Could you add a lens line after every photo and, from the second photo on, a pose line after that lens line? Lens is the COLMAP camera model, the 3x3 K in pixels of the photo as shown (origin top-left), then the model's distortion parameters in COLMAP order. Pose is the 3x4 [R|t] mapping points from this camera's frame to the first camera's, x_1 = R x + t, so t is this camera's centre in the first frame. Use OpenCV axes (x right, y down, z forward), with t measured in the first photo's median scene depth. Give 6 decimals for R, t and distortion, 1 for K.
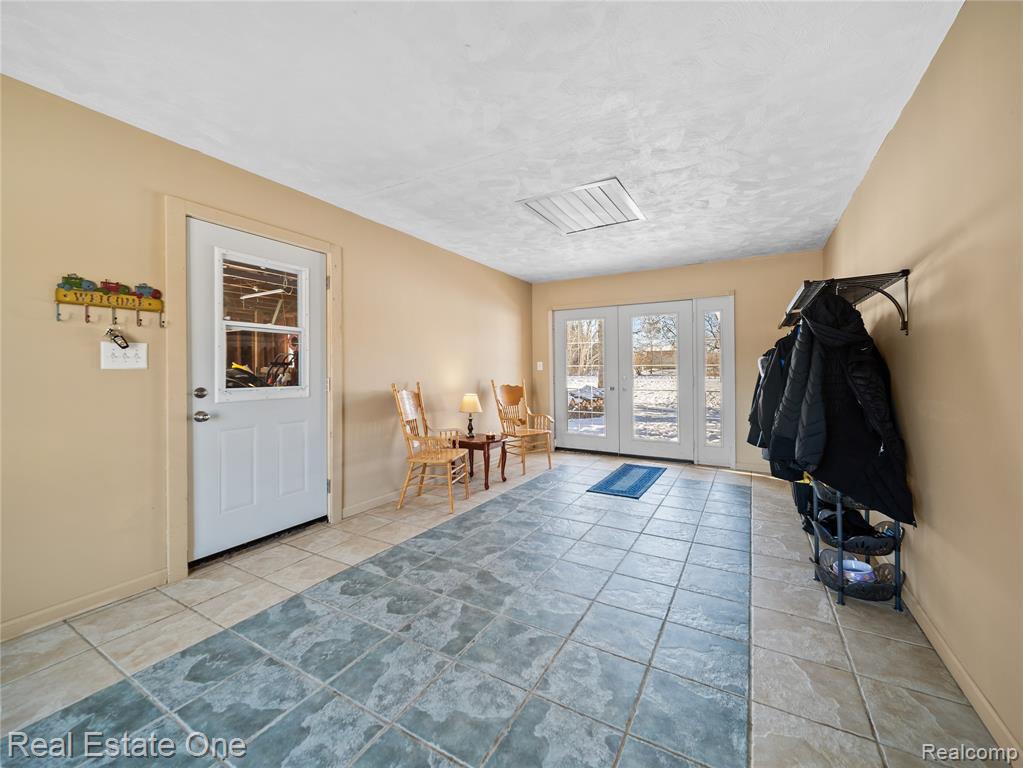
lens RADIAL K [[404.2, 0, 517.3], [0, 404.2, 371.2], [0, 0, 1]] dist [-0.000338, -0.000468]
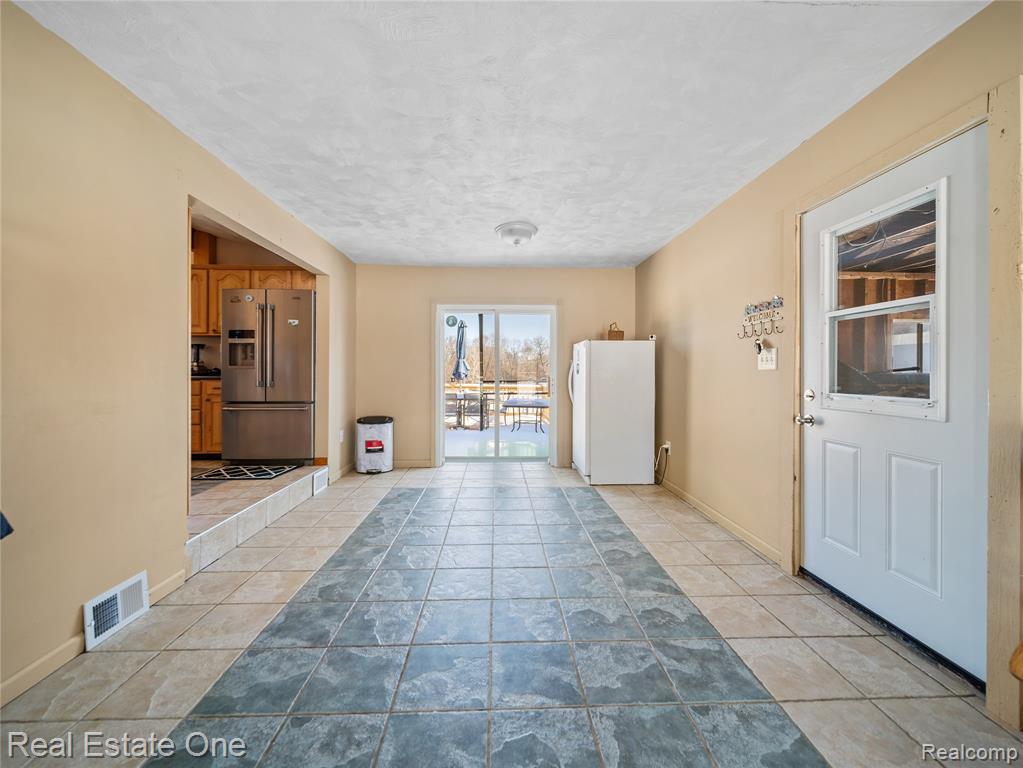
lens RADIAL K [[422.2, 0, 495.7], [0, 422.2, 380.3], [0, 0, 1]] dist [0.001635, 0.000147]
pose [[-0.874661, 0.009817, -0.484635, 0.348398], [0.000811, 0.999823, 0.018788, -0.001029], [0.484734, 0.016040, -0.874515, 1.588454]]
